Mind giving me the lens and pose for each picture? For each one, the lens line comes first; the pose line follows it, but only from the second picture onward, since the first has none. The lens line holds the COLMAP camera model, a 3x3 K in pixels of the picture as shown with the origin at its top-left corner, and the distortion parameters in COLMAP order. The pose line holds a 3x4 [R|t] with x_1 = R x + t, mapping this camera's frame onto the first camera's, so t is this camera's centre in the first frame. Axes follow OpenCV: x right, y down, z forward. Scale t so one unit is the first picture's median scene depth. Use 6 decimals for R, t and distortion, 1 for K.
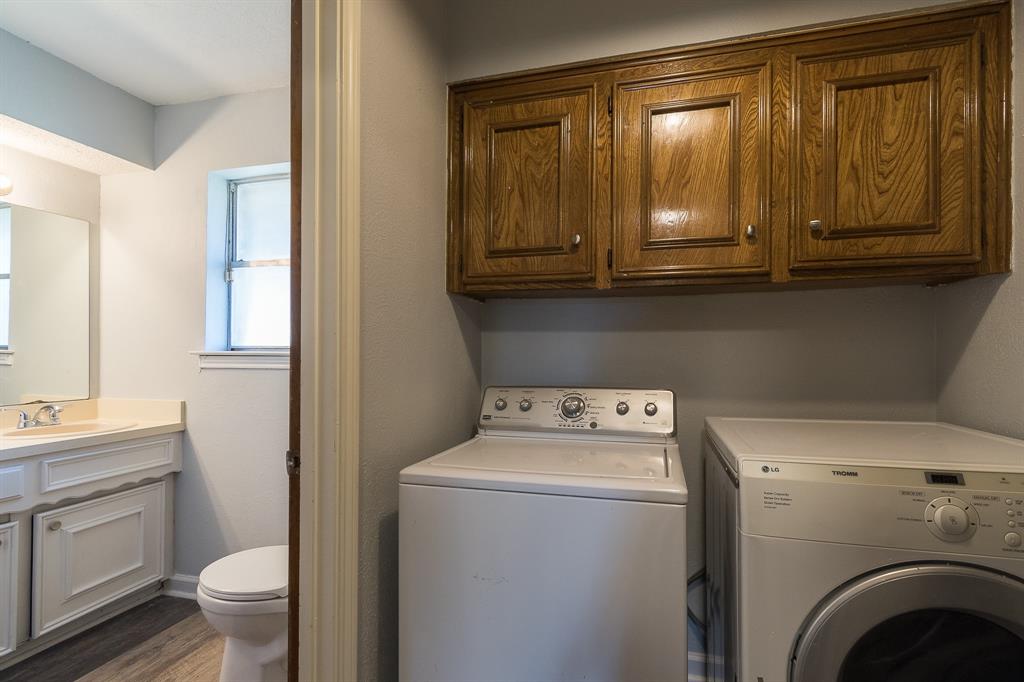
lens RADIAL K [[456.1, 0, 514.2], [0, 456.1, 350.6], [0, 0, 1]] dist [-0.001669, -0.001621]
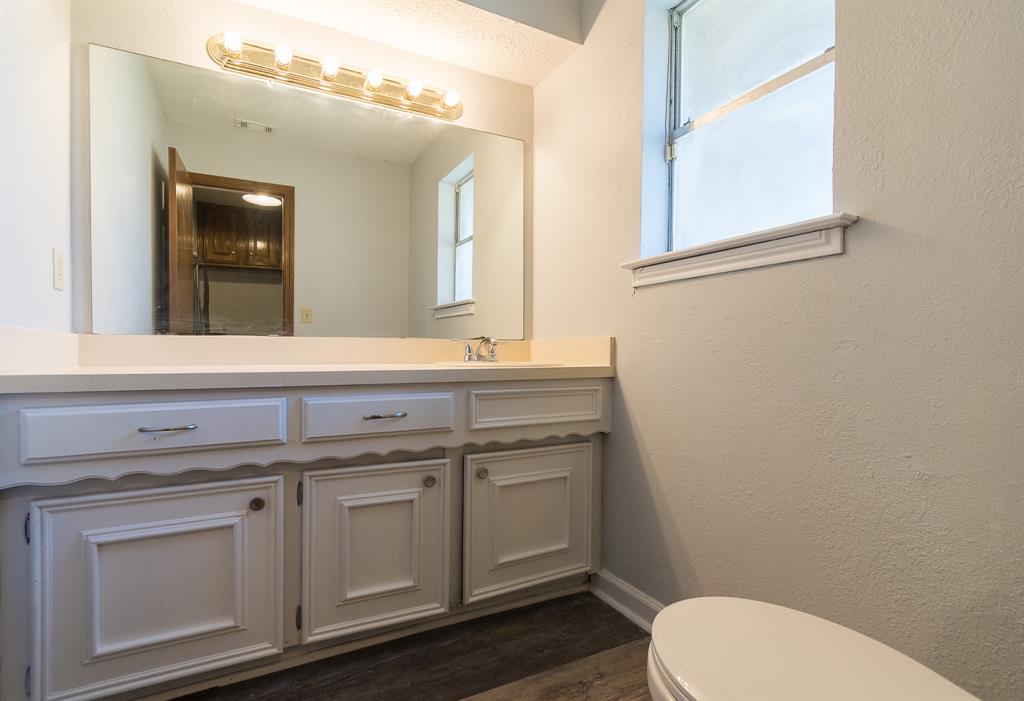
lens RADIAL K [[496.7, 0, 511.0], [0, 496.7, 351.9], [0, 0, 1]] dist [0.018755, 0.000517]
pose [[0.685603, 0.013169, -0.727857, -0.281249], [0.001963, 0.999799, 0.019939, 0.128328], [0.727973, -0.015099, 0.685439, 0.364940]]
